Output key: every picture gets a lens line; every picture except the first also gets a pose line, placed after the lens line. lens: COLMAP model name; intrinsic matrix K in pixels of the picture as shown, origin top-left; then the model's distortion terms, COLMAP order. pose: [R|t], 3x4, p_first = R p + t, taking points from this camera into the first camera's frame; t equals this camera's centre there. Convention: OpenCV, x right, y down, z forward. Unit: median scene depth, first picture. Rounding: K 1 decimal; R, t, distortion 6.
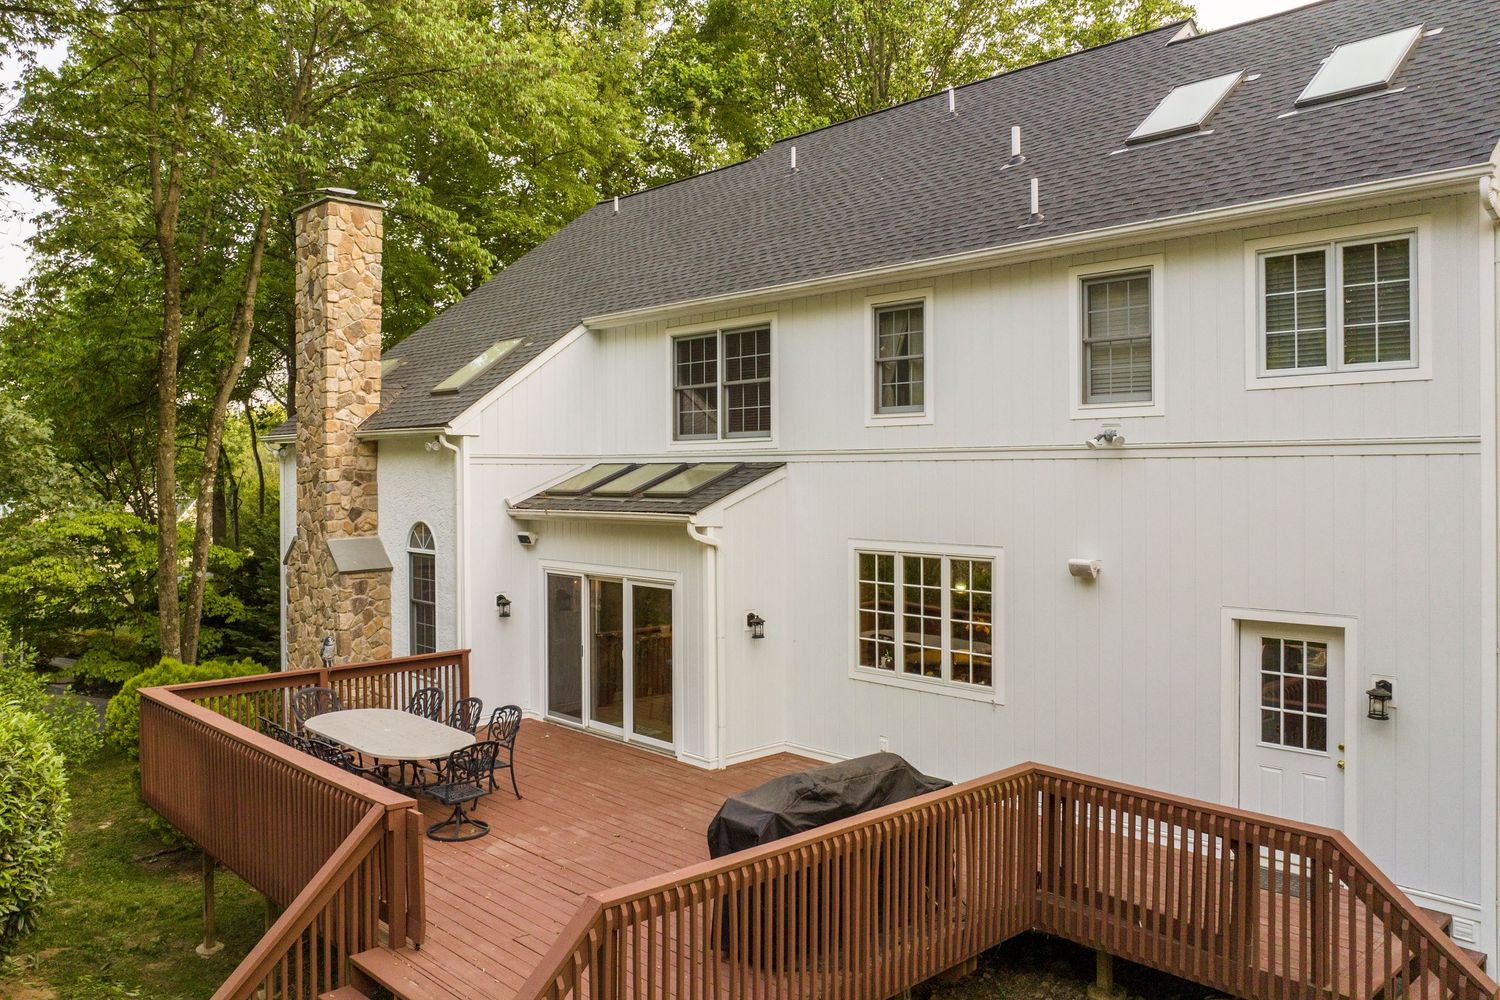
lens RADIAL K [[1174.6, 0, 700.4], [0, 1174.6, 470.2], [0, 0, 1]] dist [-0.031308, -0.008597]
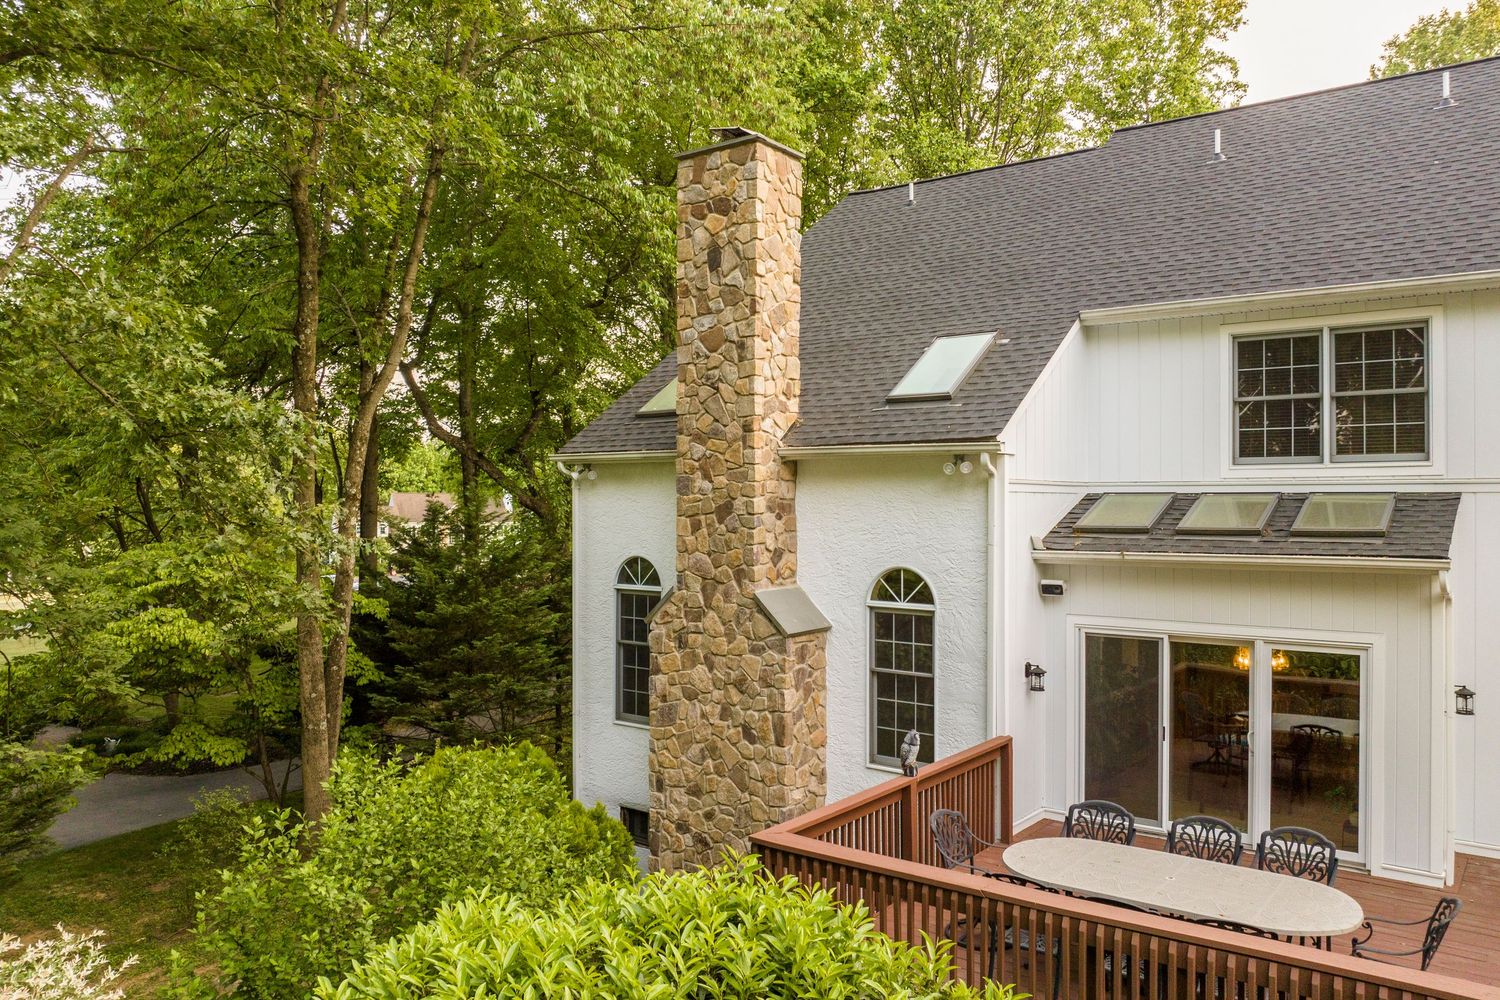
lens RADIAL K [[1114.6, 0, 750.0], [0, 1114.6, 500.0], [0, 0, 1]] dist [-0.006398, -0.080876]
pose [[0.981166, 0.006865, 0.193043, -0.508562], [-0.006543, 0.999976, -0.002307, 0.002811], [-0.193054, 0.001001, 0.981188, 0.329525]]
